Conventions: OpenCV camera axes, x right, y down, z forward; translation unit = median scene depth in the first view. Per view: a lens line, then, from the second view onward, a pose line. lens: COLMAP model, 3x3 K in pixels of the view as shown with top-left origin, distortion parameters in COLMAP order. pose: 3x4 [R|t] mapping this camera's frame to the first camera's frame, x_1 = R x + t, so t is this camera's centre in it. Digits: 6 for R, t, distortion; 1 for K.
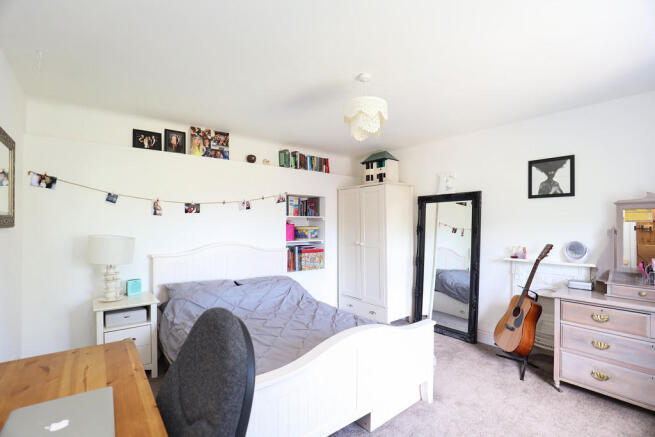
lens RADIAL K [[304.5, 0, 326.3], [0, 304.5, 223.3], [0, 0, 1]] dist [-0.015365, -0.000253]
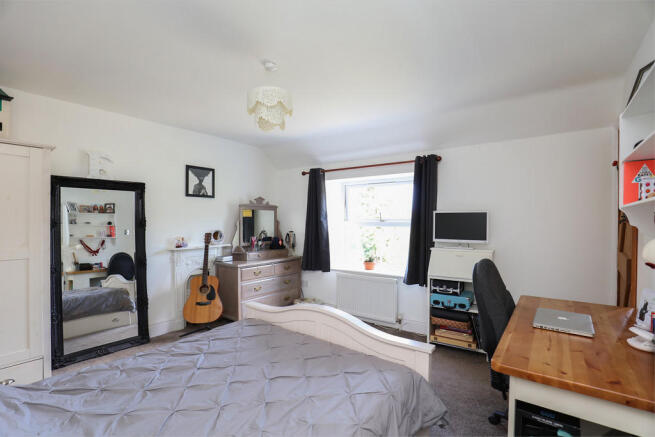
lens RADIAL K [[304.5, 0, 326.4], [0, 304.5, 219.6], [0, 0, 1]] dist [-0.015365, -0.000253]
pose [[-0.240854, -0.005233, 0.970547, -0.648659], [-0.009601, 0.999949, 0.003009, 0.001777], [-0.970514, -0.008593, -0.240892, 0.772976]]
